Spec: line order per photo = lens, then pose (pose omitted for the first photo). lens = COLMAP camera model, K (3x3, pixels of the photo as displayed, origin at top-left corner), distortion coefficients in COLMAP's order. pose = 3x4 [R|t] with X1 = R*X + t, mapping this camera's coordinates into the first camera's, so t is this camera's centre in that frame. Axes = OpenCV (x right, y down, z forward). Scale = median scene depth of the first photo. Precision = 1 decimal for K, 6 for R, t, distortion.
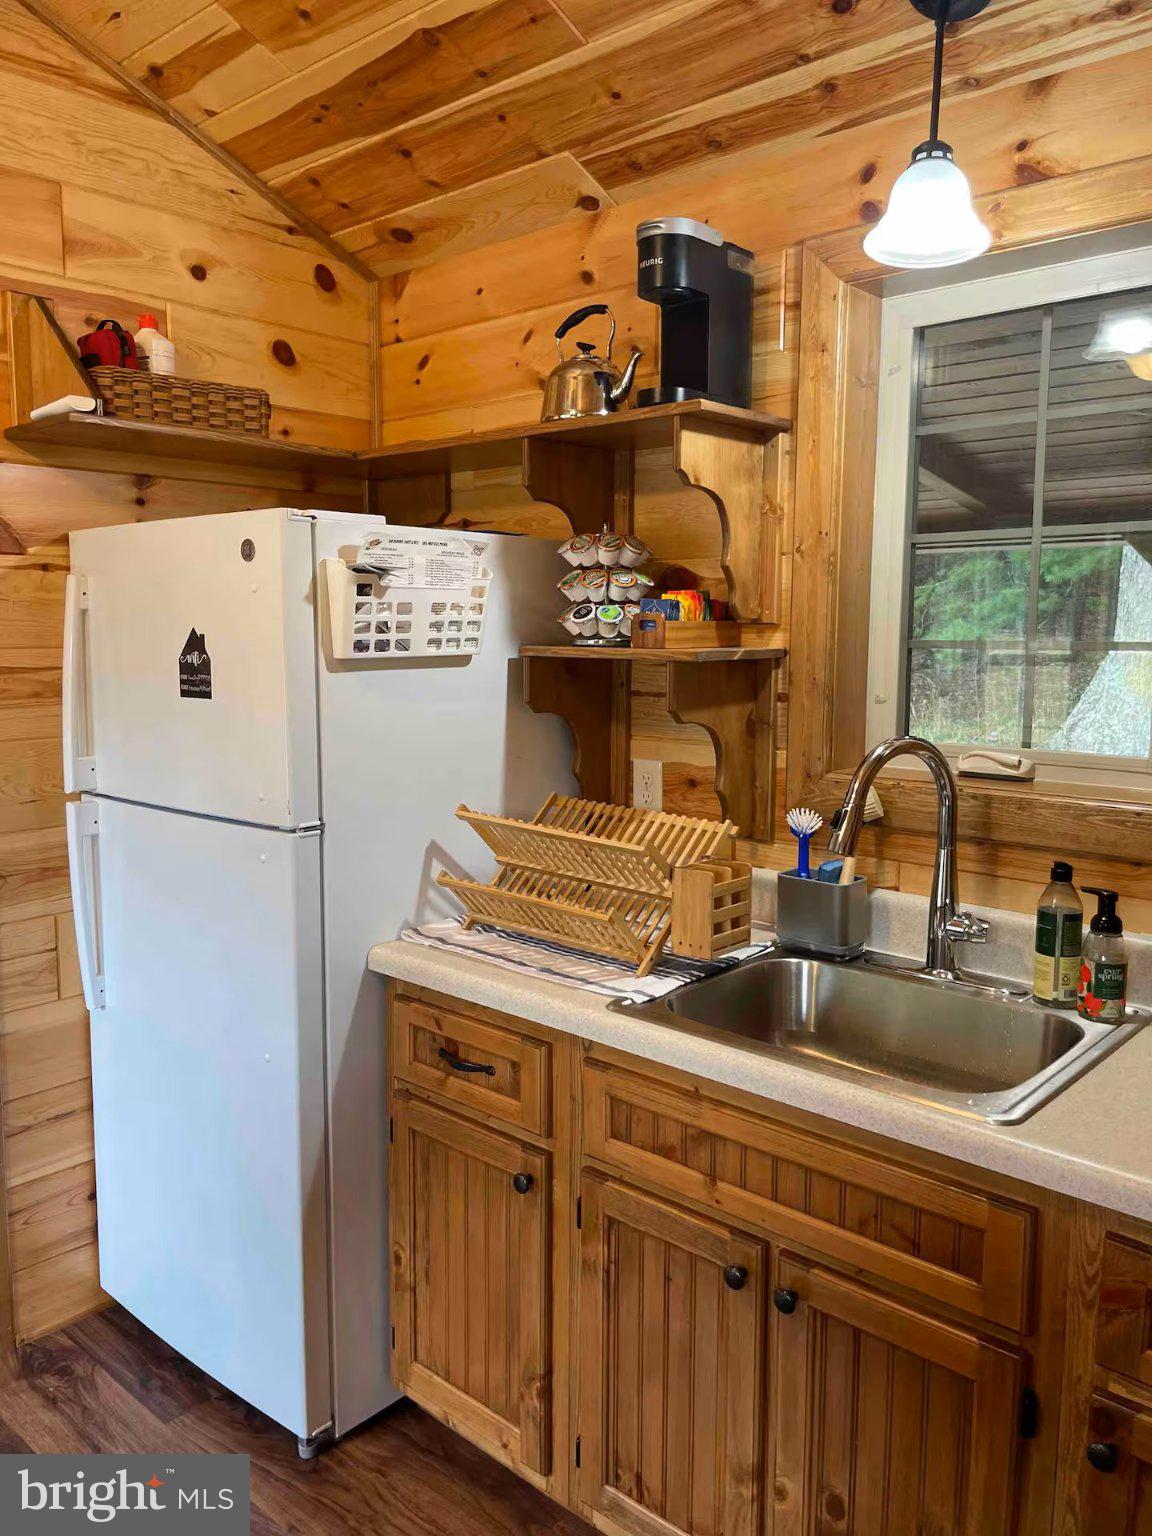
lens RADIAL K [[1156.0, 0, 576.9], [0, 1156.0, 759.3], [0, 0, 1]] dist [0.068086, -0.098590]
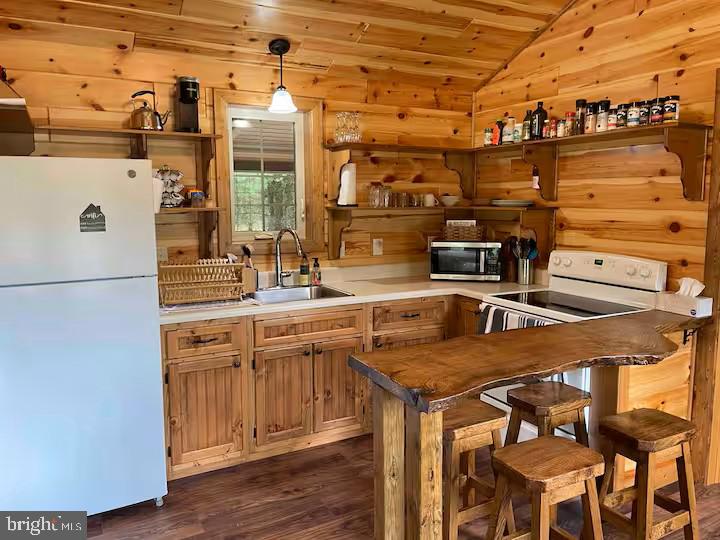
lens RADIAL K [[541.9, 0, 360.2], [0, 541.9, 267.7], [0, 0, 1]] dist [0.068086, -0.098590]
pose [[0.338239, -0.123346, 0.932942, -1.316077], [0.111098, 0.989674, 0.090568, -0.020942], [-0.934479, 0.073014, 0.348450, 0.080582]]
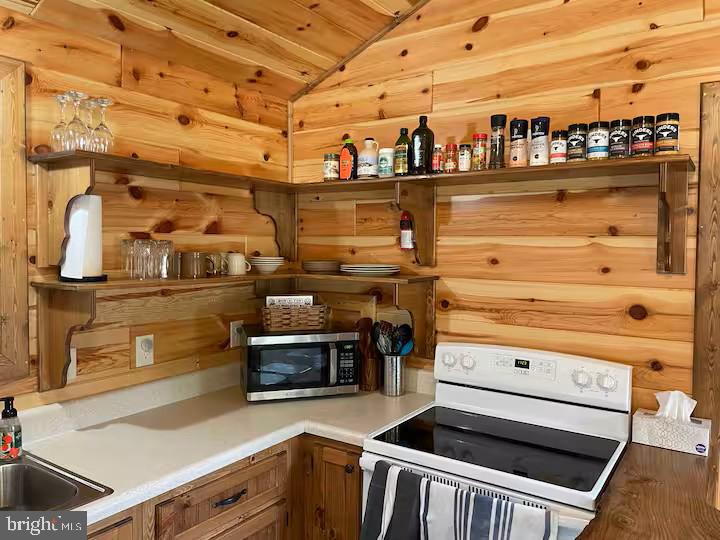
lens RADIAL K [[541.9, 0, 359.3], [0, 541.9, 265.6], [0, 0, 1]] dist [0.068086, -0.098590]
pose [[-0.138842, -0.044556, 0.989312, -0.521098], [0.105486, 0.992639, 0.059510, -0.100053], [-0.984680, 0.112621, -0.133120, 0.428385]]
